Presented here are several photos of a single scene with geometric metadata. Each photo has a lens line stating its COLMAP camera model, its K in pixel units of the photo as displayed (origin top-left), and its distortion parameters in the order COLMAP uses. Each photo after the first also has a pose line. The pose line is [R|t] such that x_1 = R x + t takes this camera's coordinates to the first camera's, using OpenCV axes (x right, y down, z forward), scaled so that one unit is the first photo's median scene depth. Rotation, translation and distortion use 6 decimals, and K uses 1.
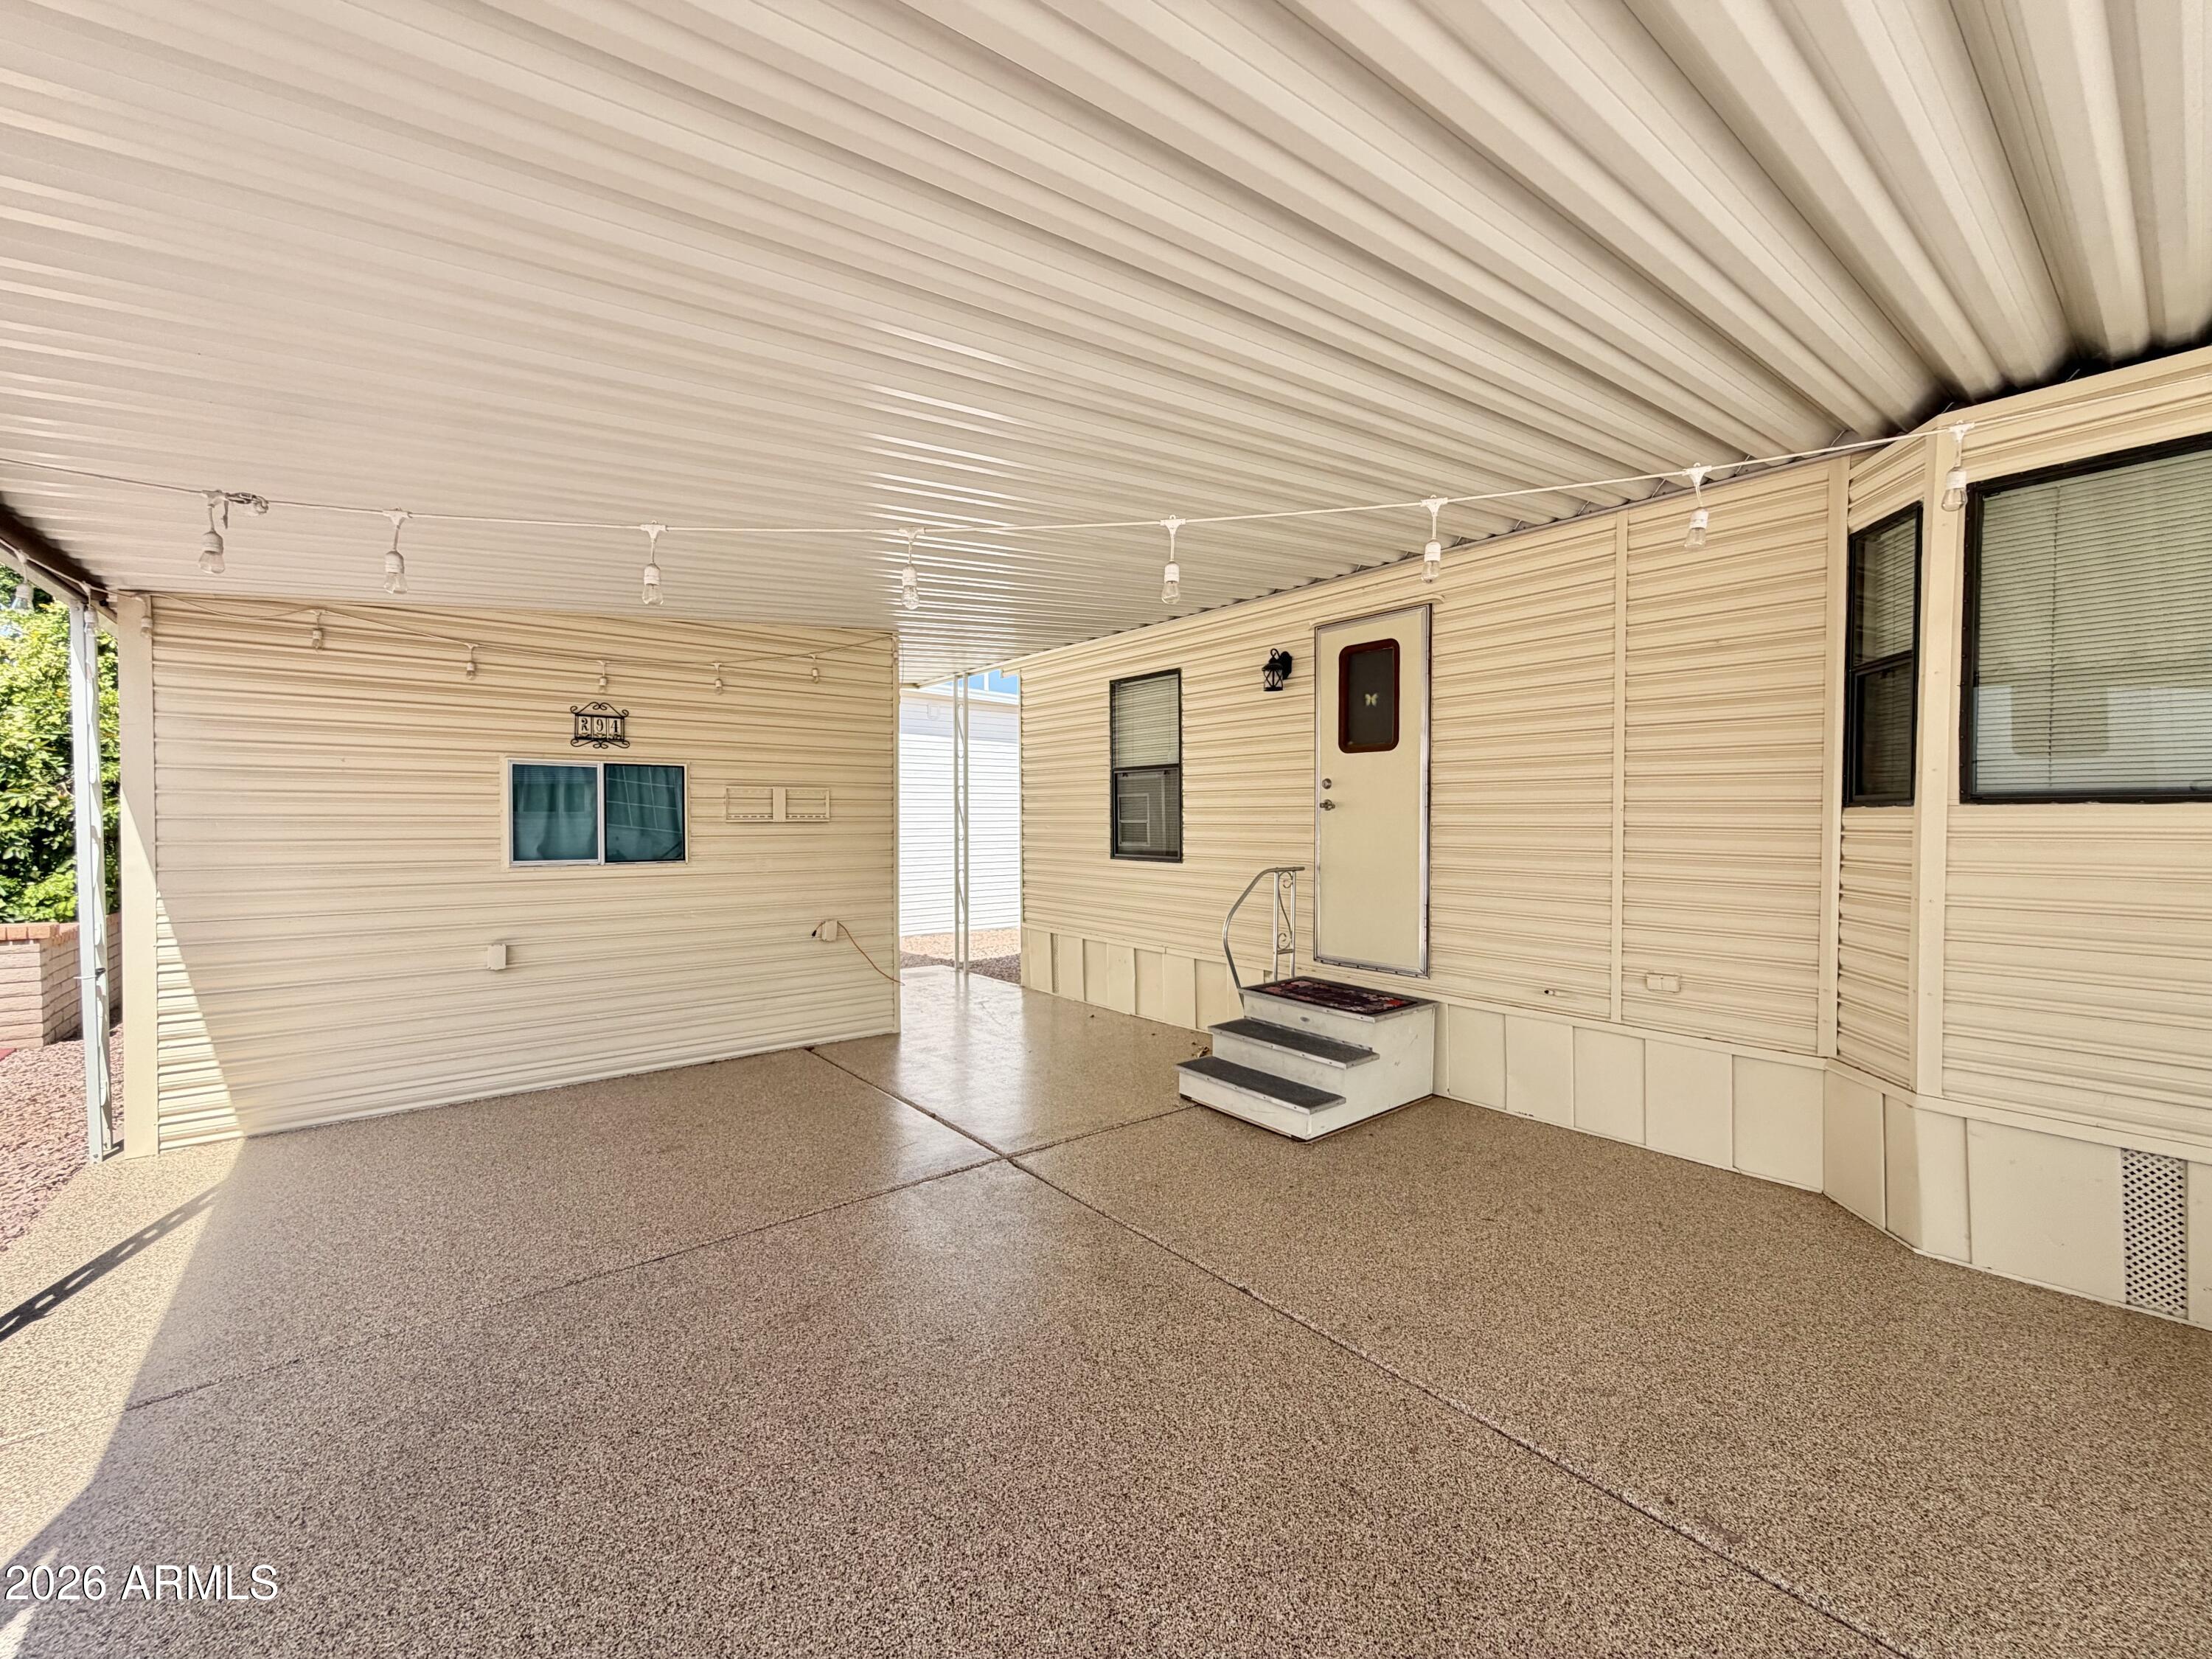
lens RADIAL K [[889.5, 0, 1101.6], [0, 889.5, 833.8], [0, 0, 1]] dist [-0.003056, -0.000482]
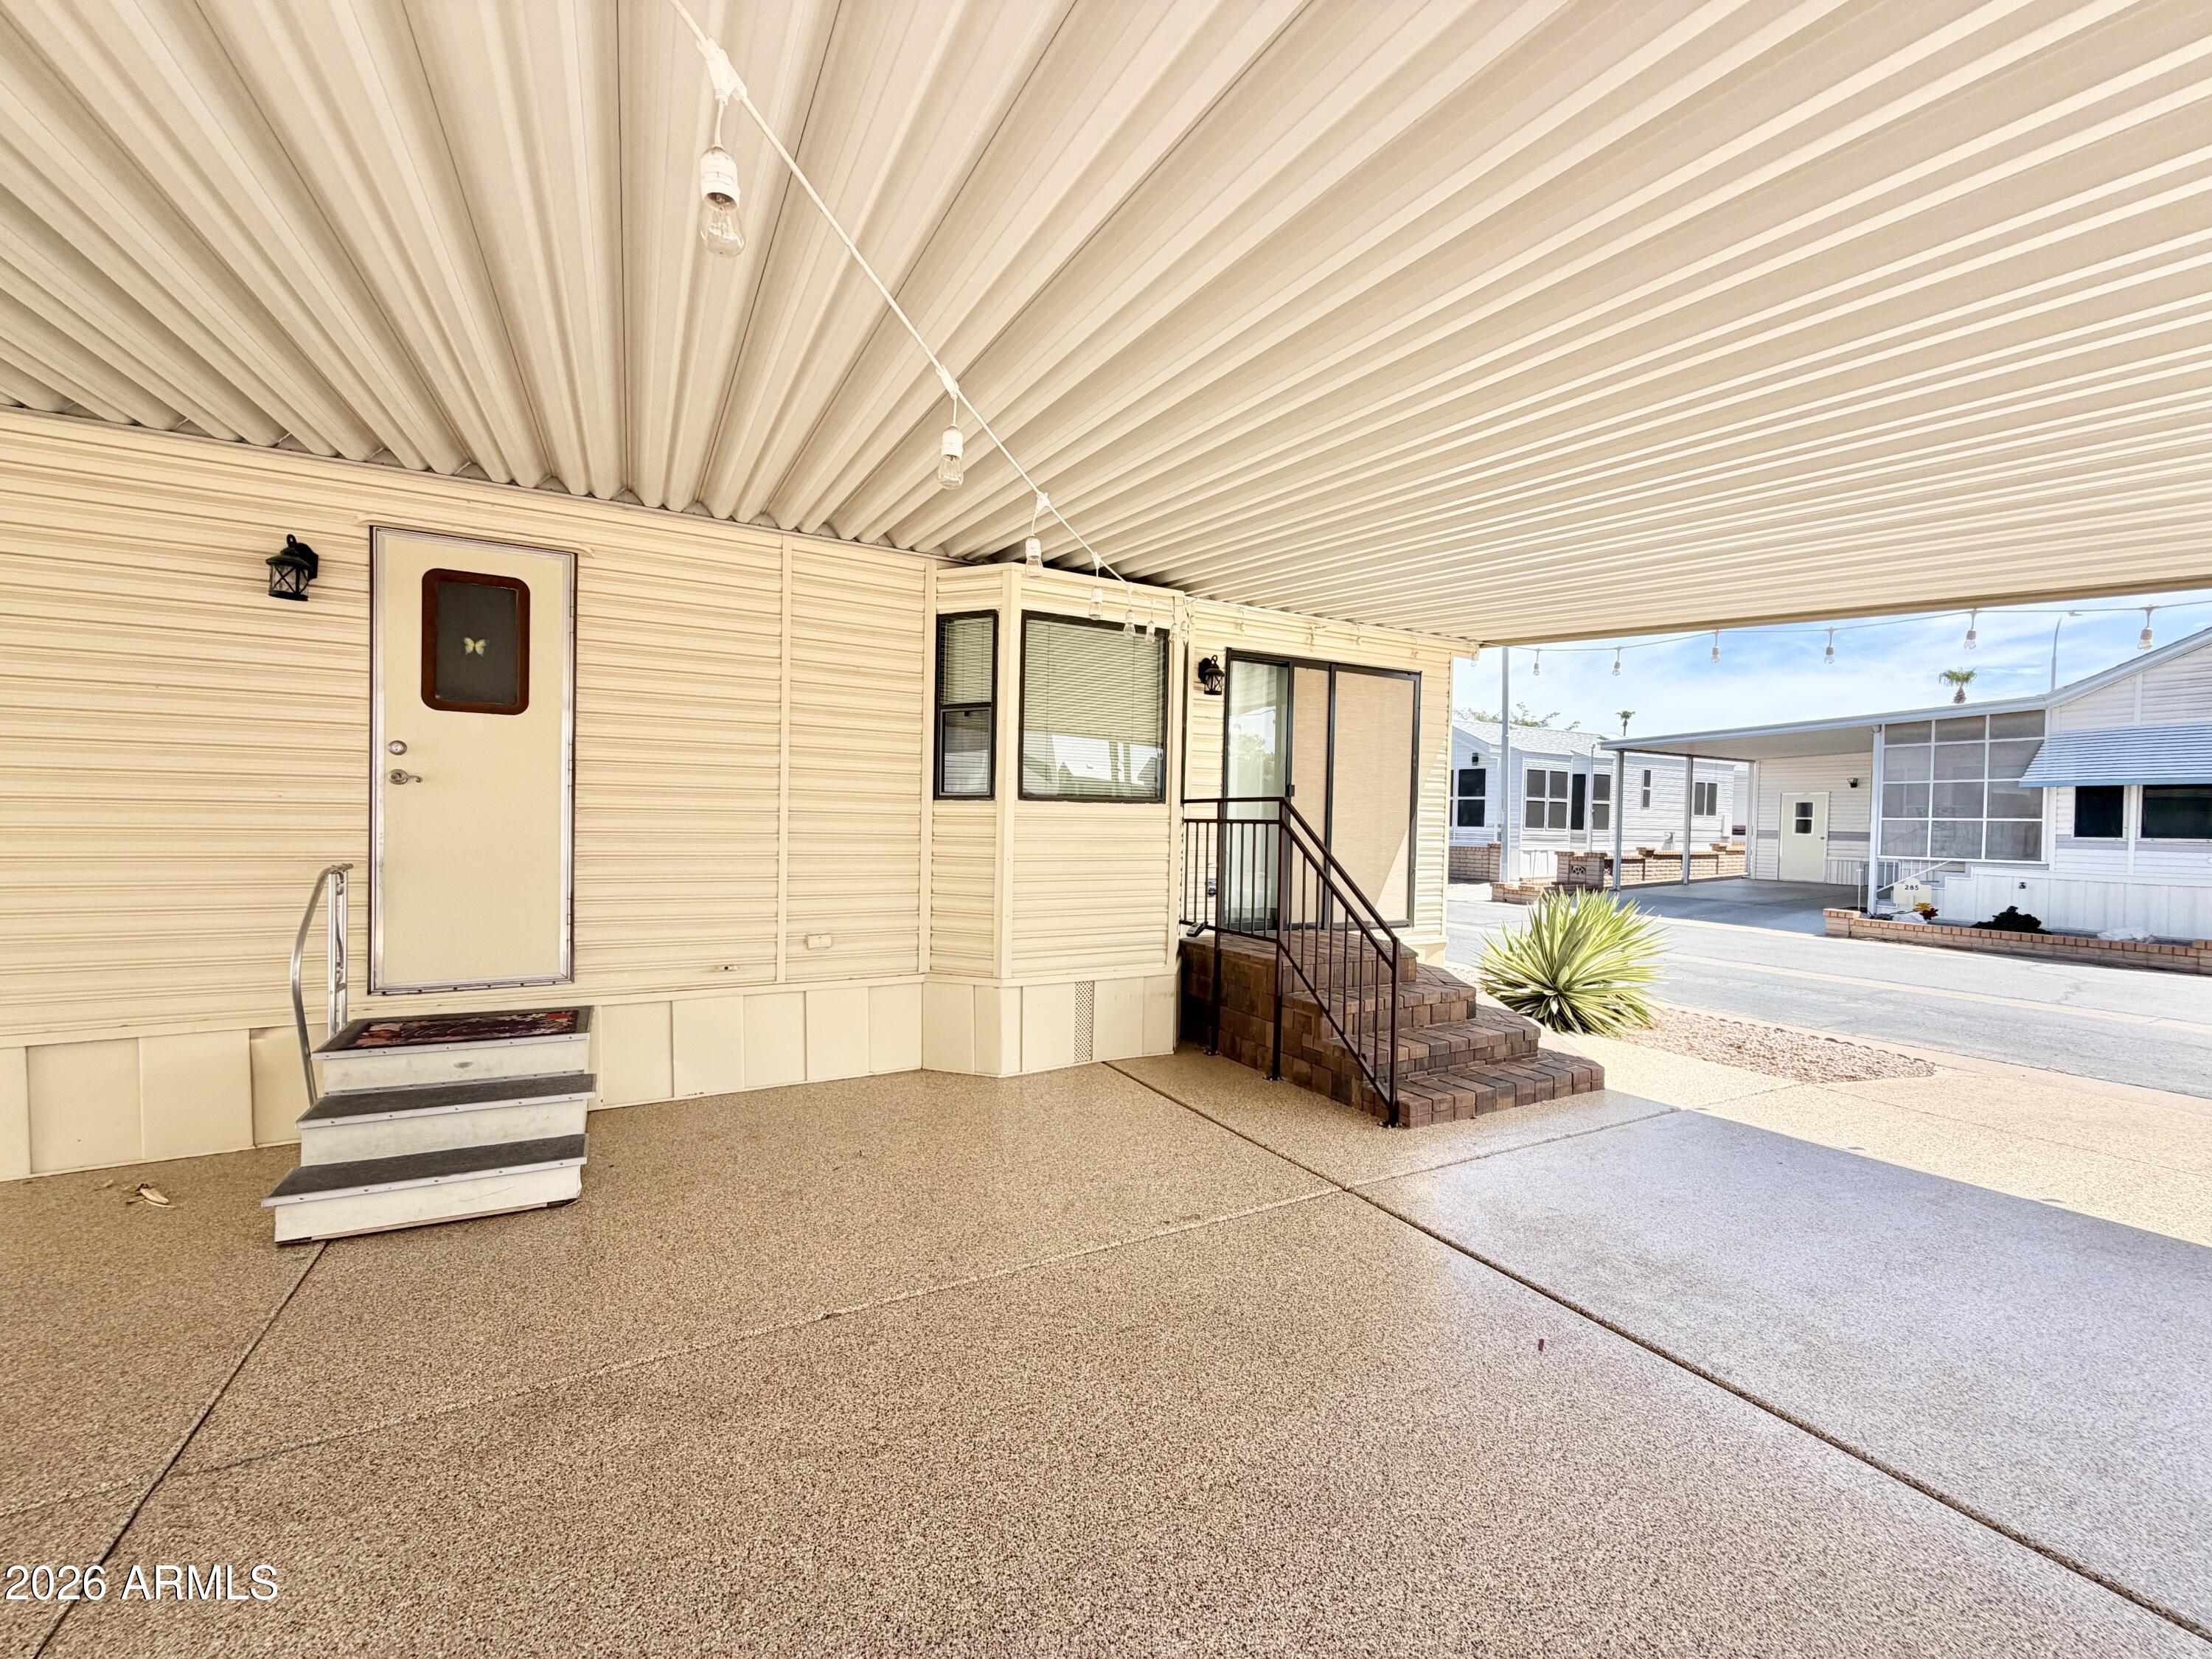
lens RADIAL K [[889.5, 0, 1101.6], [0, 889.5, 833.8], [0, 0, 1]] dist [-0.003056, -0.000482]
pose [[0.176657, -0.012120, 0.984198, -0.464633], [0.000195, 0.999925, 0.012279, 0.006762], [-0.984272, -0.001977, 0.176646, 0.389953]]
